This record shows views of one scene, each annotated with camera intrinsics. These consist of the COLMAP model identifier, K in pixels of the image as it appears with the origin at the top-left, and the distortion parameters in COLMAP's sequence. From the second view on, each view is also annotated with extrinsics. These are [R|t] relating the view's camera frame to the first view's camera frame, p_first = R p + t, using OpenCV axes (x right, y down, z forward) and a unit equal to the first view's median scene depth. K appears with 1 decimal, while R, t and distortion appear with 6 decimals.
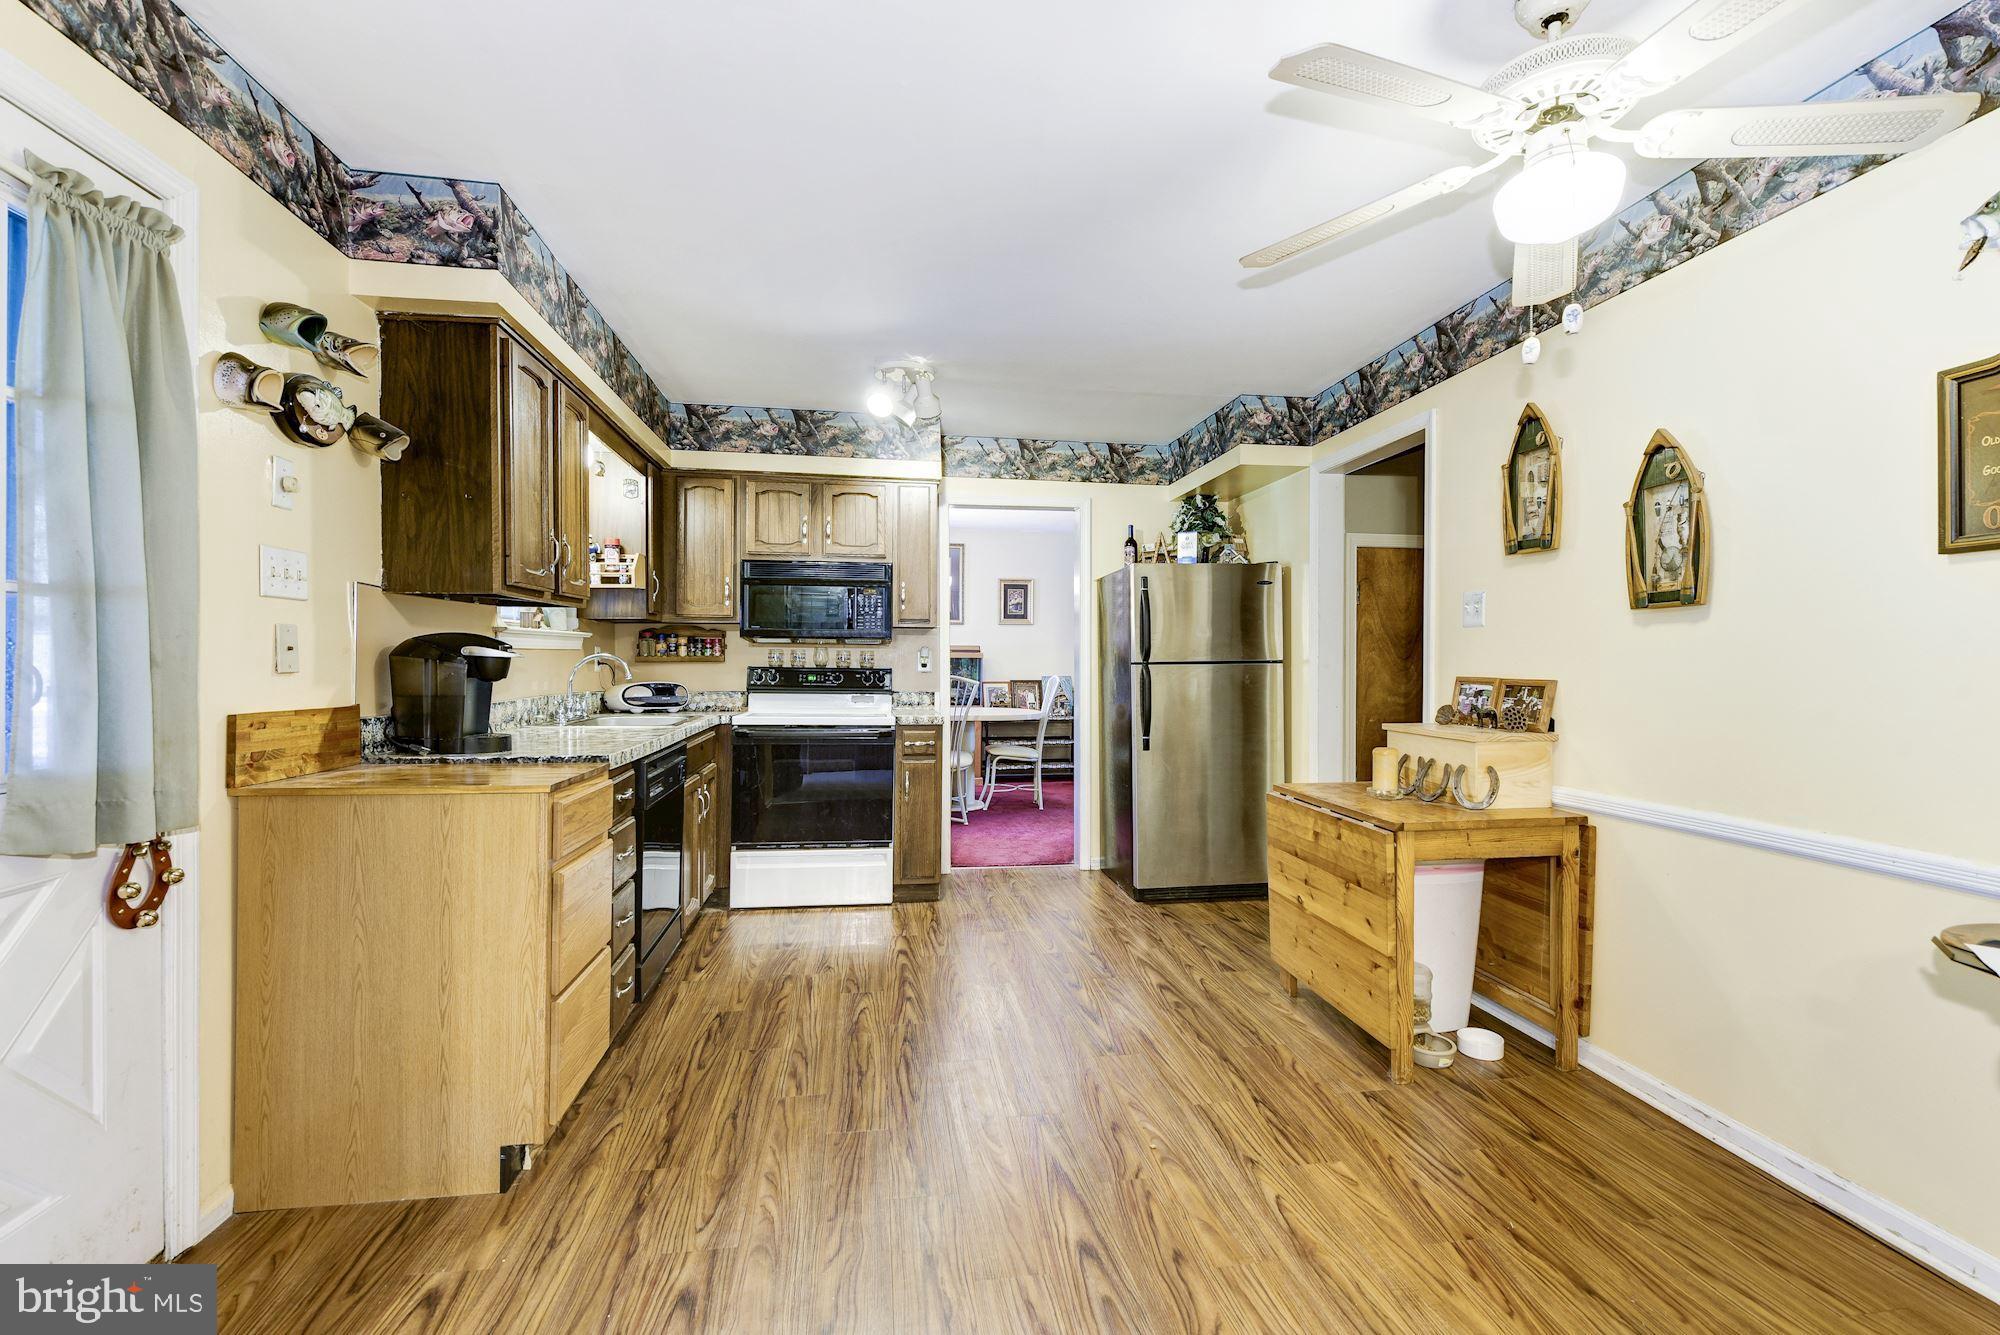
lens RADIAL K [[879.0, 0, 996.0], [0, 879.0, 666.8], [0, 0, 1]] dist [0.001228, -0.001922]
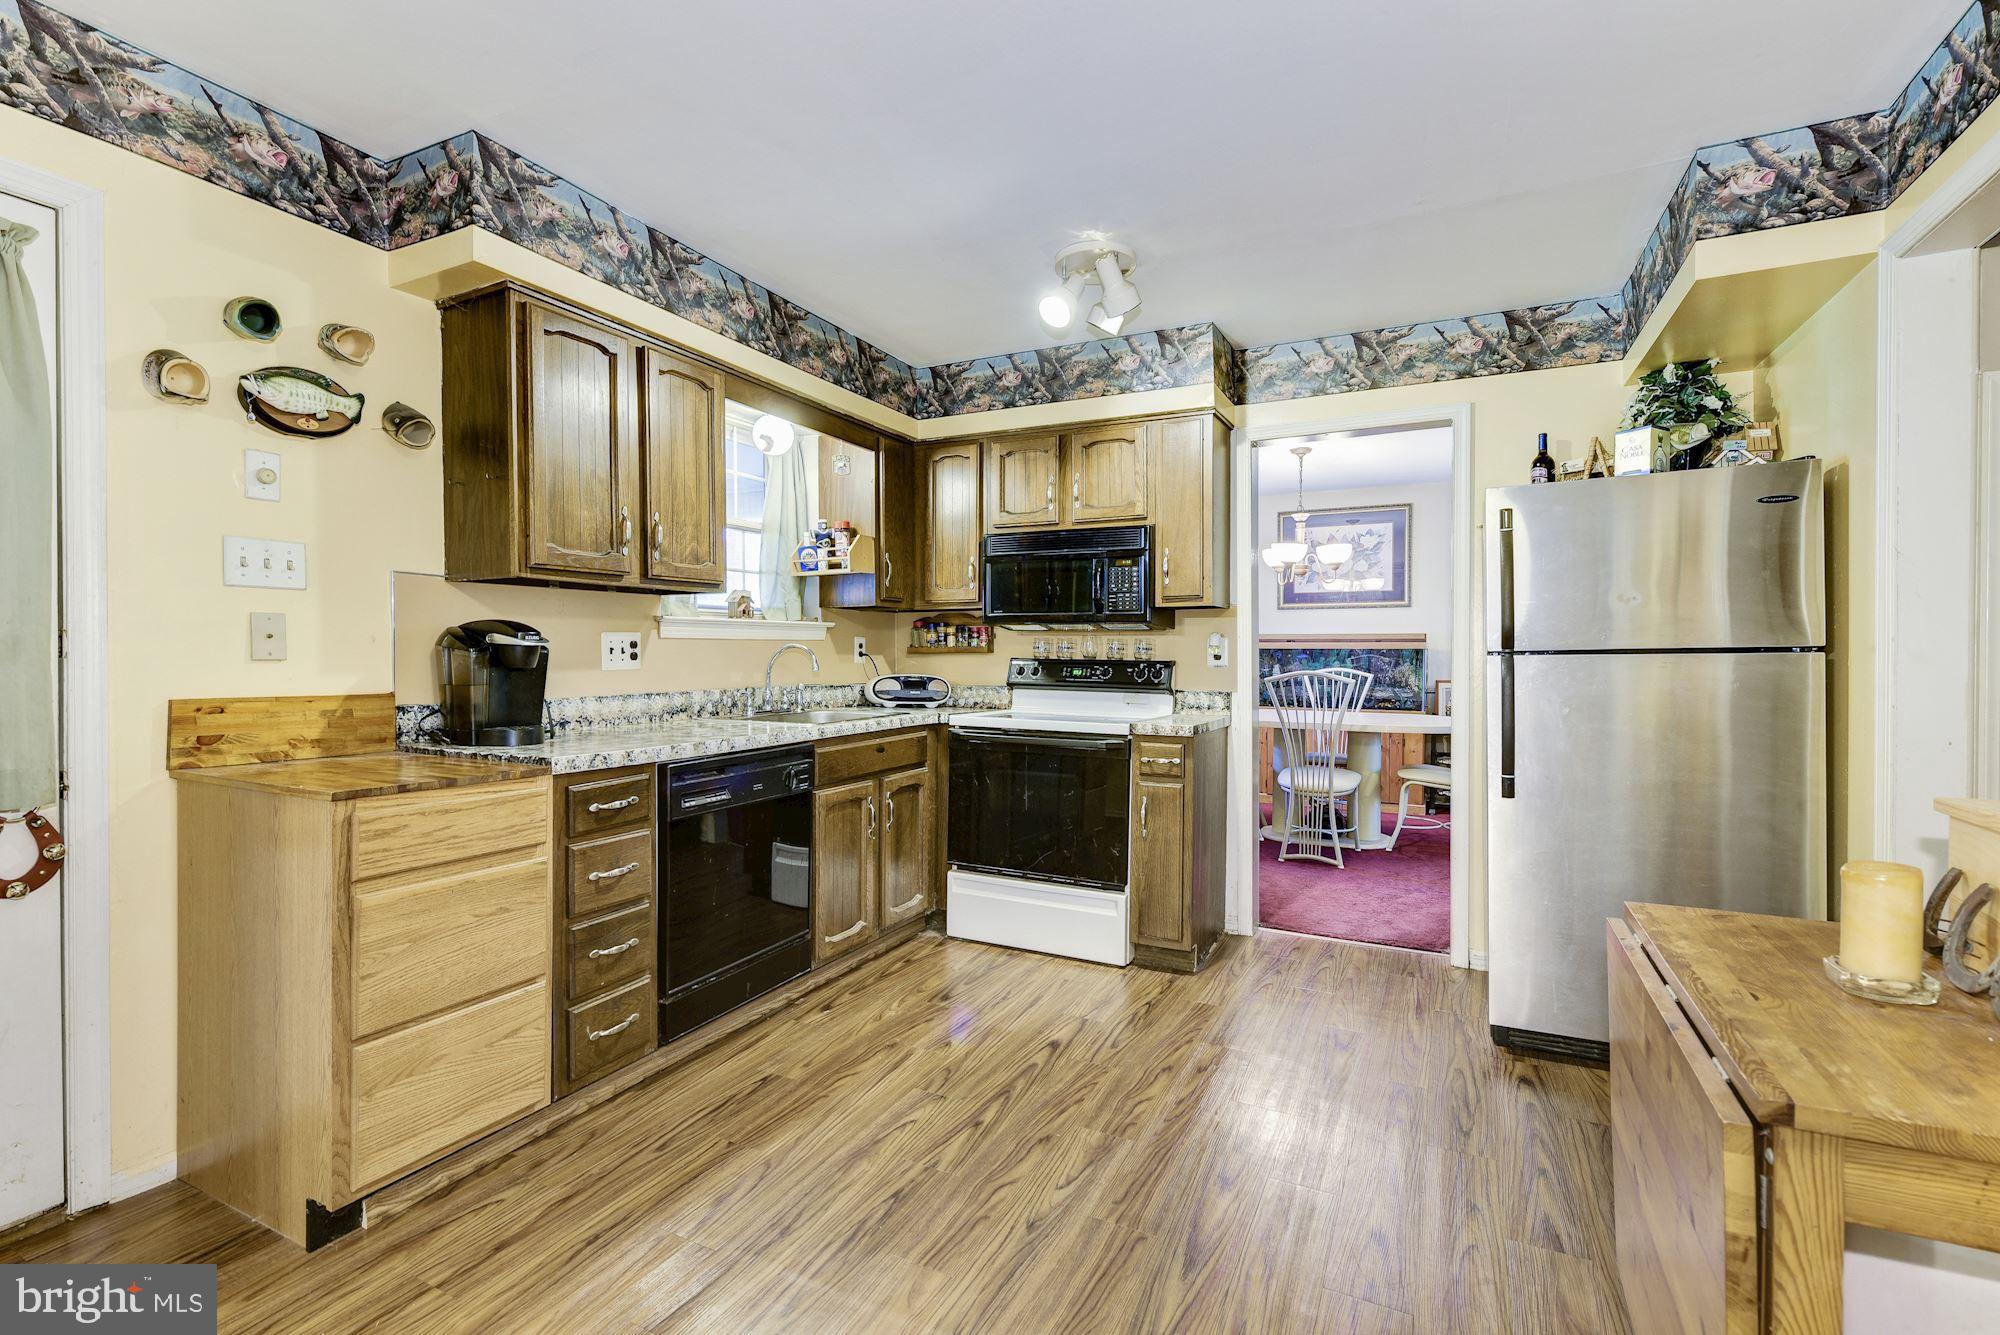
lens RADIAL K [[879.0, 0, 1003.0], [0, 879.0, 666.0], [0, 0, 1]] dist [0.001228, -0.001922]
pose [[0.821026, 0.005194, -0.570867, 0.308309], [-0.002737, 0.999983, 0.005162, 0.004184], [0.570884, -0.002675, 0.821026, 0.412670]]
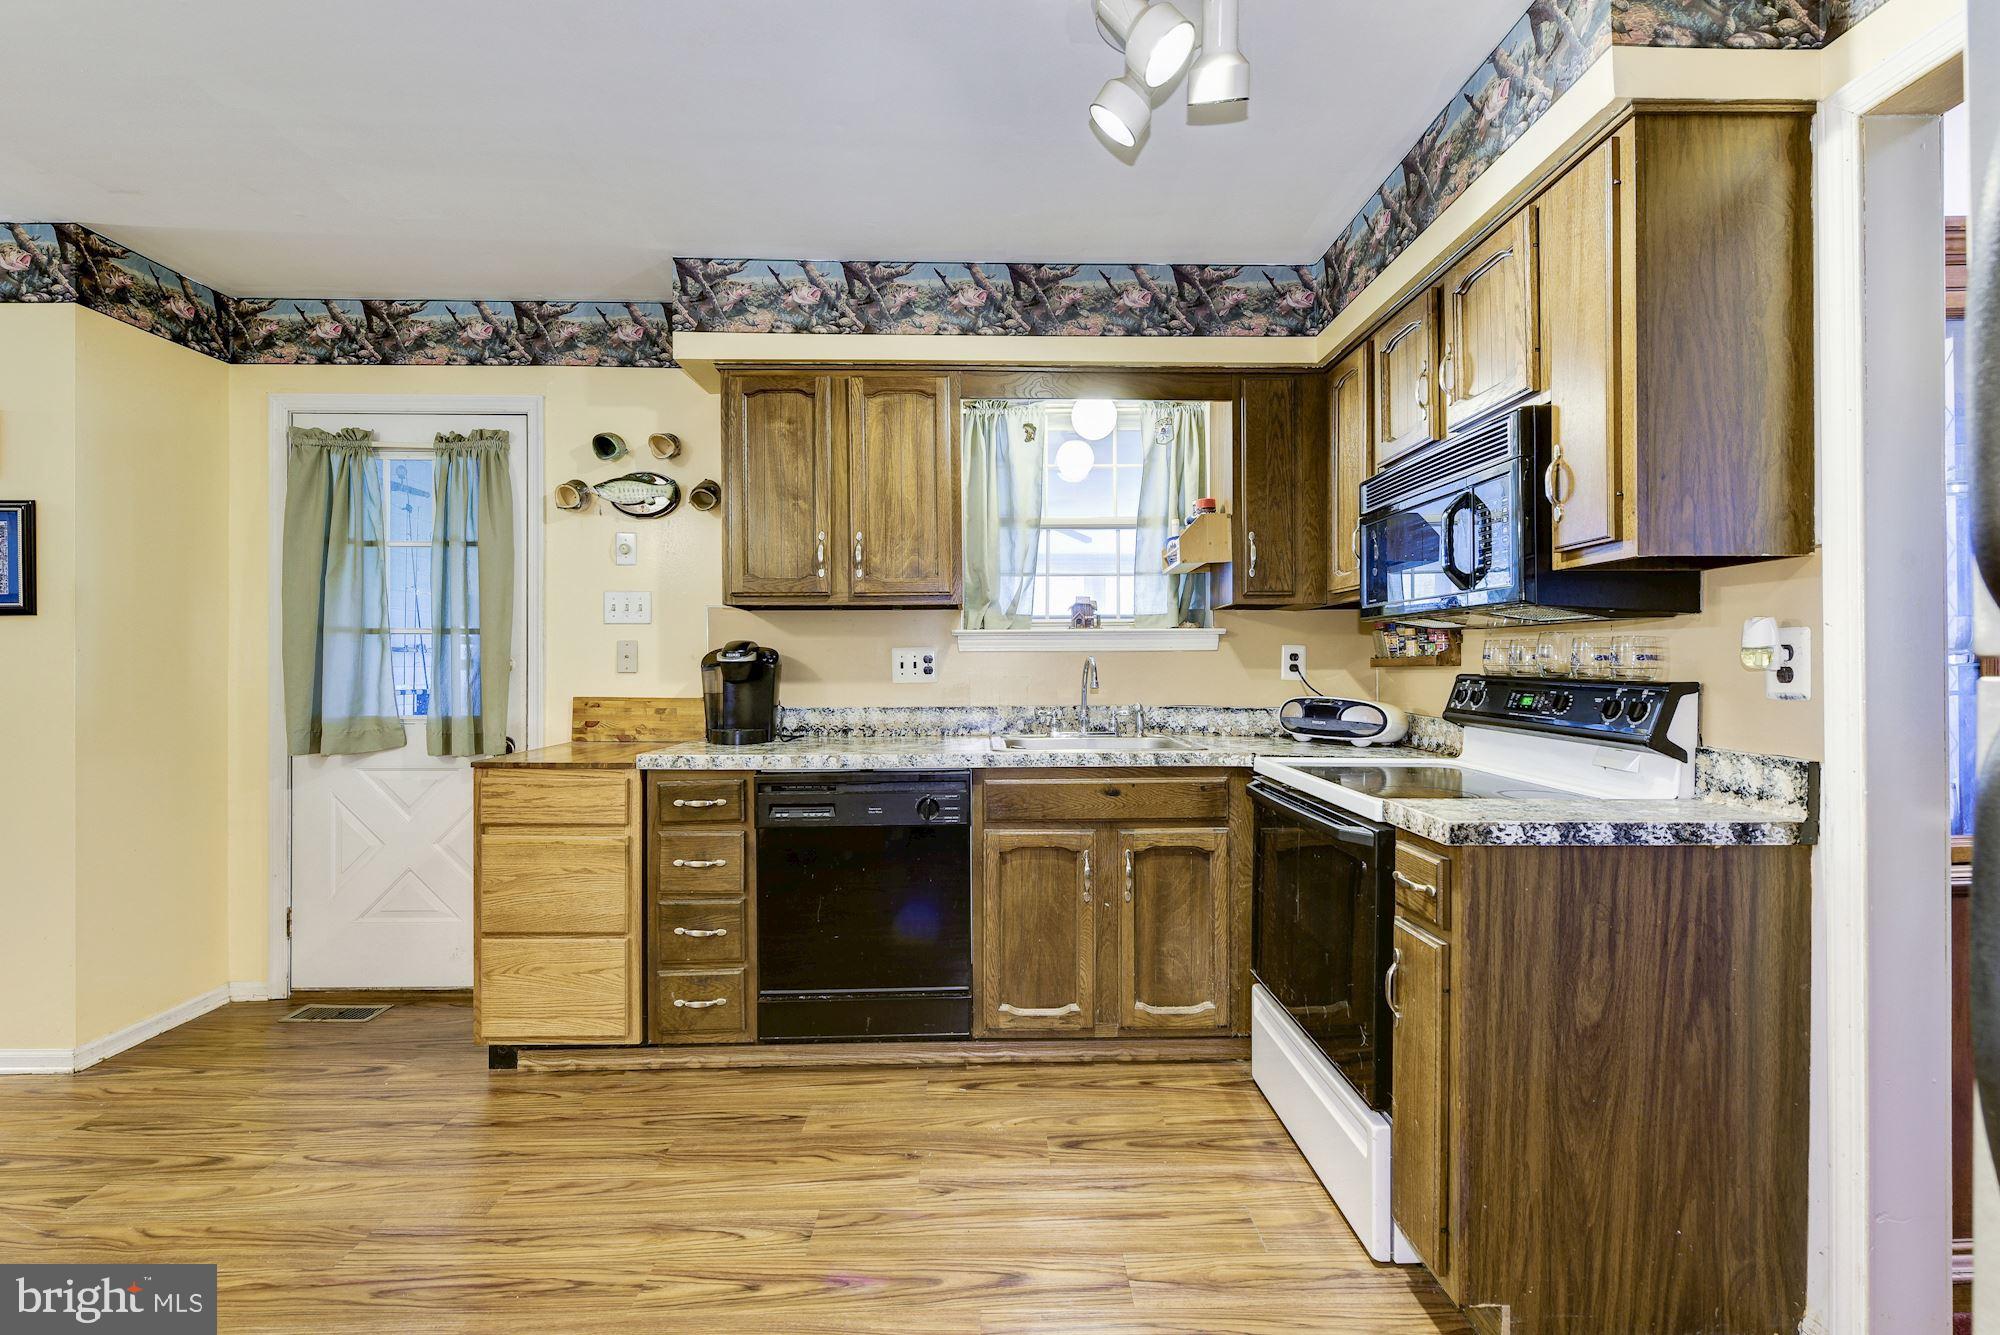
lens RADIAL K [[876.2, 0, 1009.2], [0, 876.2, 666.9], [0, 0, 1]] dist [0.002382, -0.002356]
pose [[-0.111391, -0.003574, -0.993770, 0.401790], [-0.007294, 0.999970, -0.002779, -0.002365], [0.993750, 0.006939, -0.111413, 1.165608]]
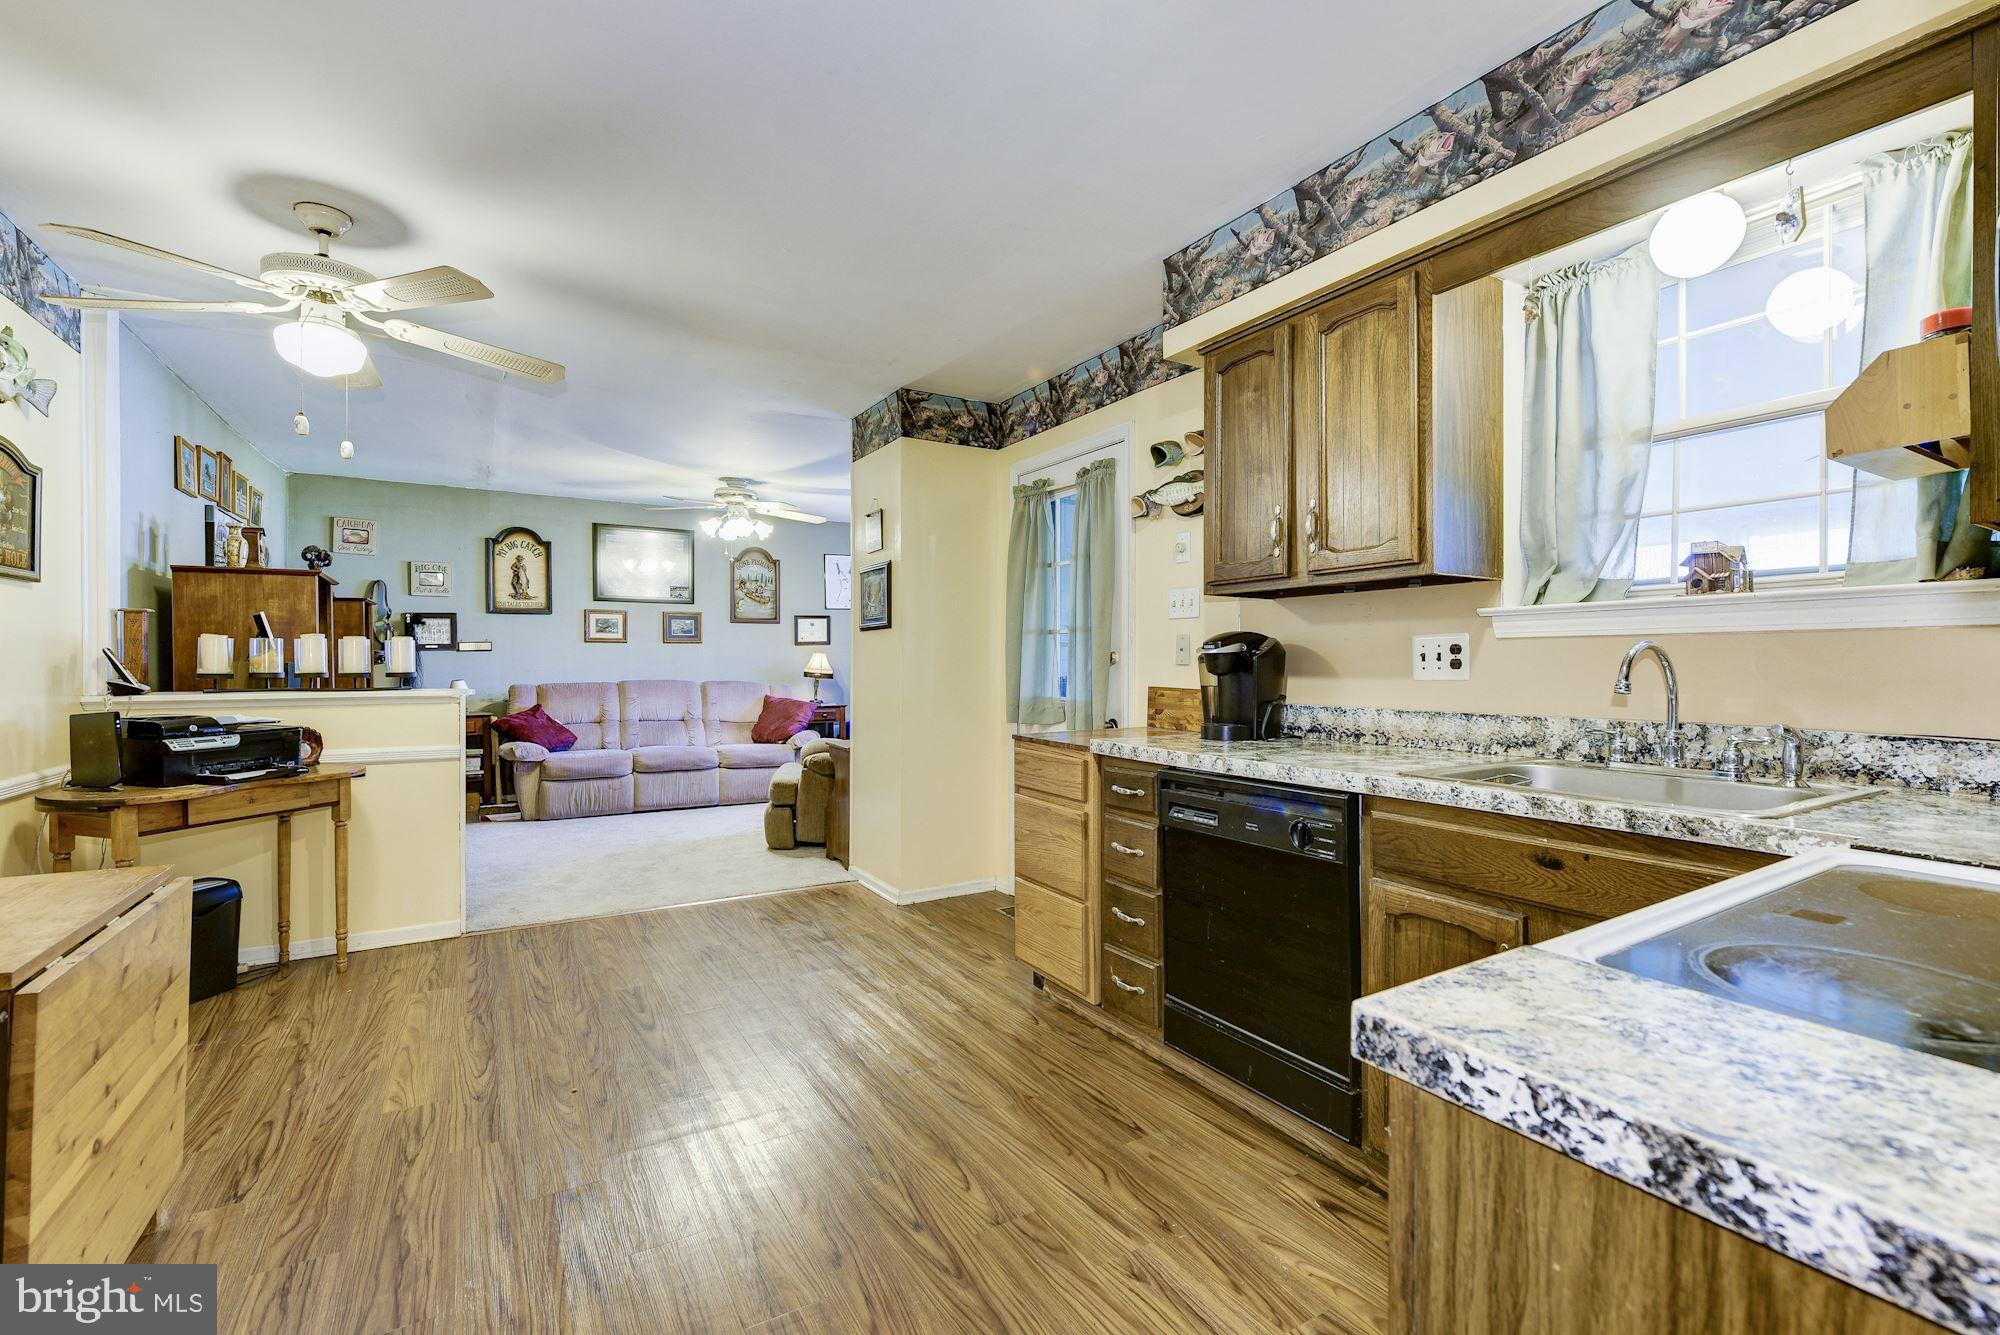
lens RADIAL K [[876.2, 0, 1010.2], [0, 876.2, 665.9], [0, 0, 1]] dist [0.002382, -0.002356]
pose [[-0.918604, -0.003388, -0.395166, 0.073591], [-0.008401, 0.999905, 0.010957, -0.003606], [0.395091, 0.013385, -0.918544, 1.496270]]
